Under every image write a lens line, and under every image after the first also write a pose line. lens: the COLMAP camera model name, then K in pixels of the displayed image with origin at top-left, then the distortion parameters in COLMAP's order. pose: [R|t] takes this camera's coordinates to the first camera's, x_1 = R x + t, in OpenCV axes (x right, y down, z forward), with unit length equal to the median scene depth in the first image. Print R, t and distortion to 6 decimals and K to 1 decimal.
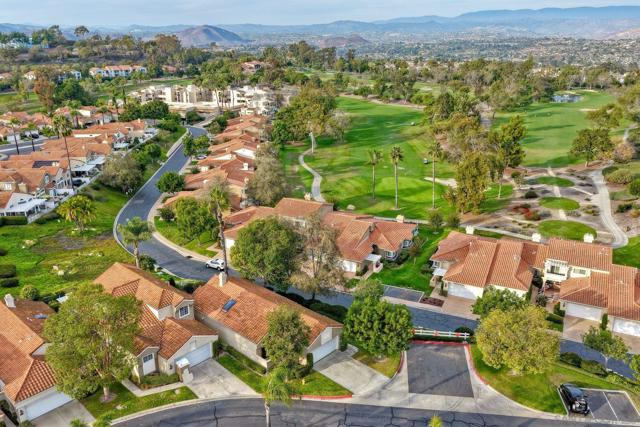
lens RADIAL K [[533.6, 0, 318.6], [0, 533.6, 213.4], [0, 0, 1]] dist [0.012667, 0.003935]
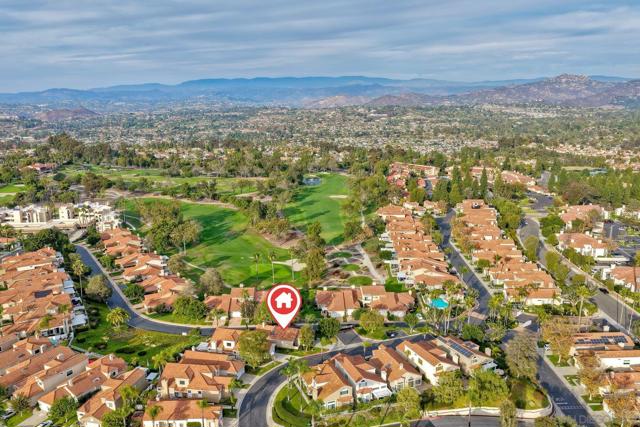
lens RADIAL K [[533.6, 0, 320.5], [0, 533.6, 213.0], [0, 0, 1]] dist [0.012667, 0.003935]
pose [[0.882273, -0.106953, 0.458427, -0.572125], [0.159709, 0.984096, -0.077776, -0.086605], [-0.442818, 0.141835, 0.885322, -0.785603]]
